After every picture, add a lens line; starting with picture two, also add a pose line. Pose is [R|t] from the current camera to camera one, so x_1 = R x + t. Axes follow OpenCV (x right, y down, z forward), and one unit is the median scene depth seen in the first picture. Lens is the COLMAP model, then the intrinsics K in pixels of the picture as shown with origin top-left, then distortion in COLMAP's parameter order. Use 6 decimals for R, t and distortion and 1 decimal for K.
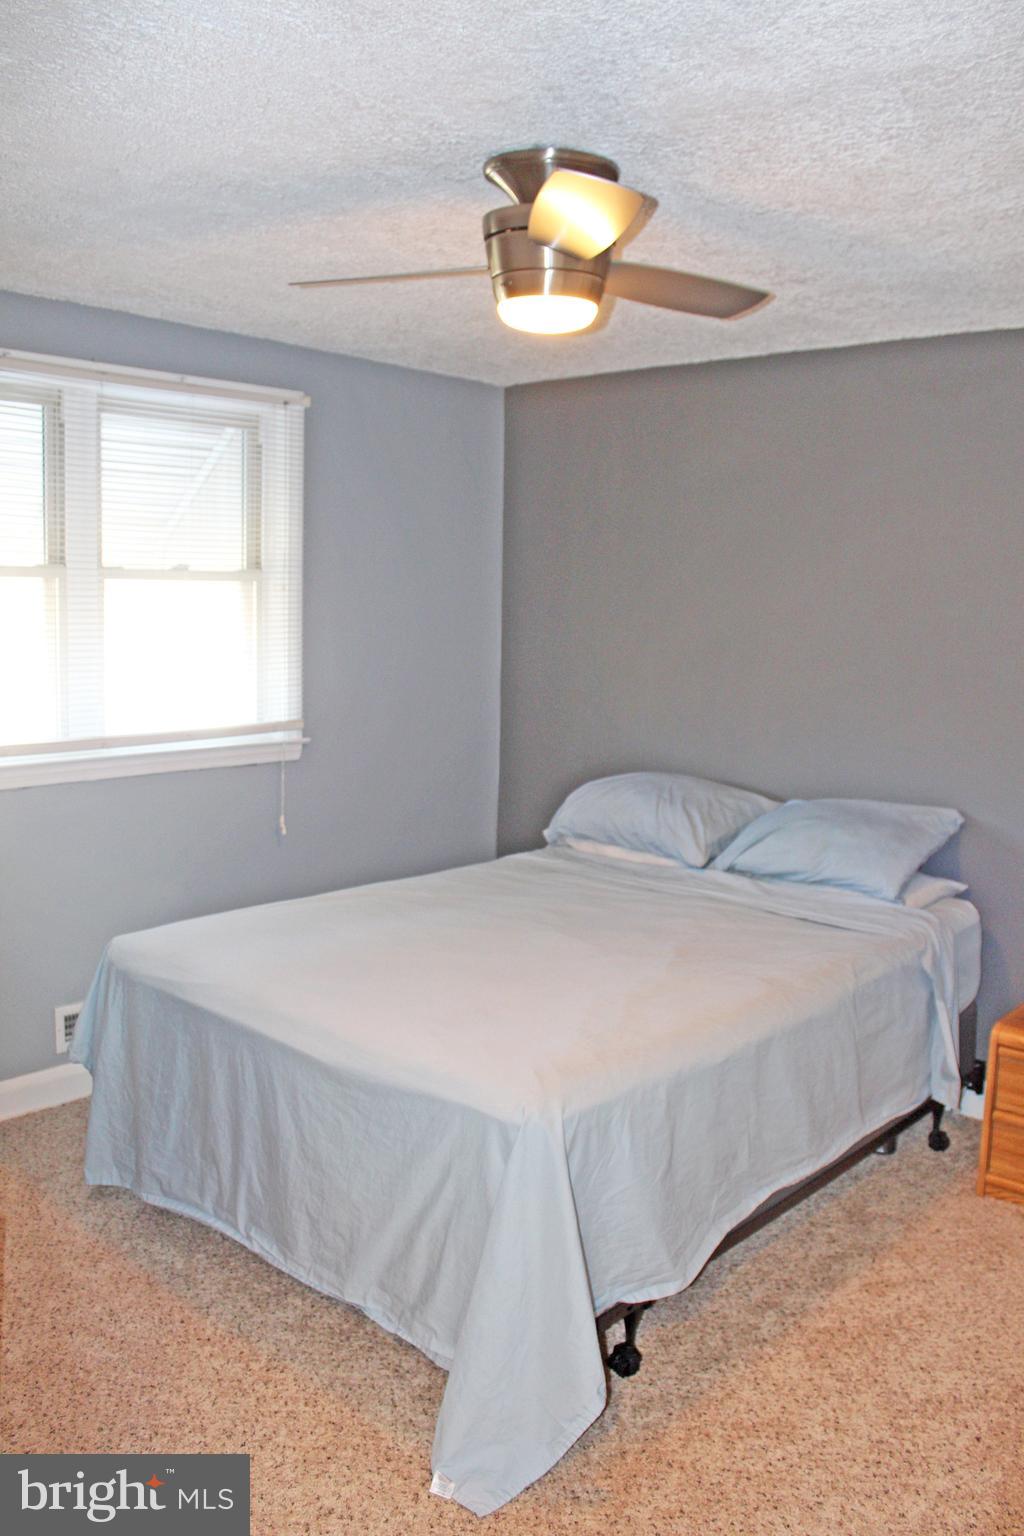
lens RADIAL K [[1376.8, 0, 512.0], [0, 1376.8, 768.0], [0, 0, 1]] dist [-0.165878, 0.171101]
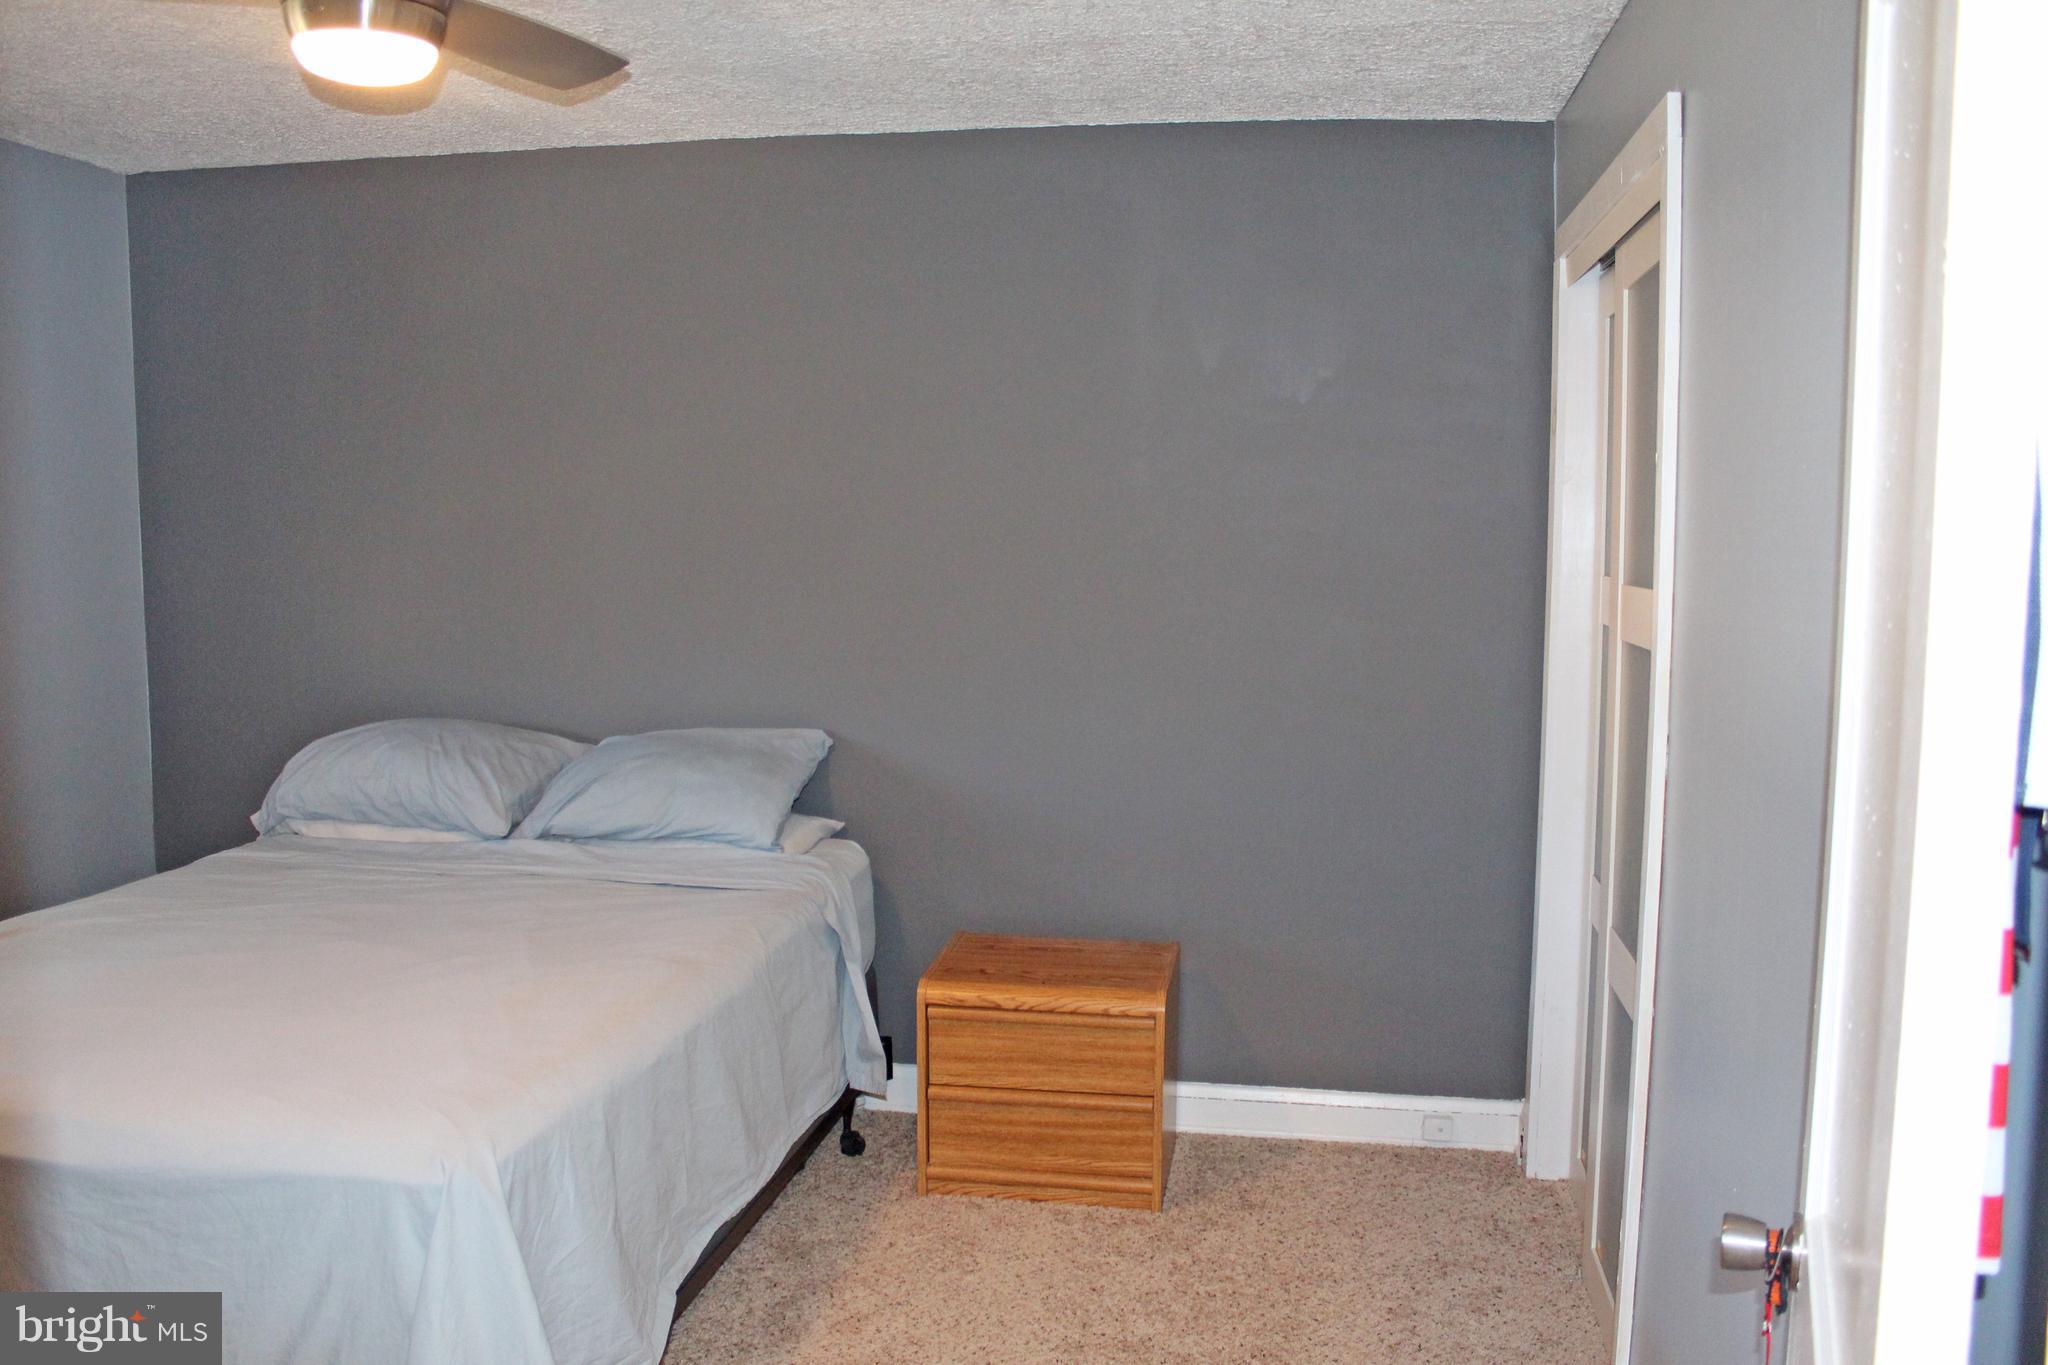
lens RADIAL K [[1866.8, 0, 1061.9], [0, 1866.8, 713.2], [0, 0, 1]] dist [-0.196571, 0.196569]
pose [[0.820309, -0.072728, 0.567277, -0.186724], [0.085980, 0.996291, 0.003398, 0.031508], [-0.565420, 0.045987, 0.823520, 0.019848]]
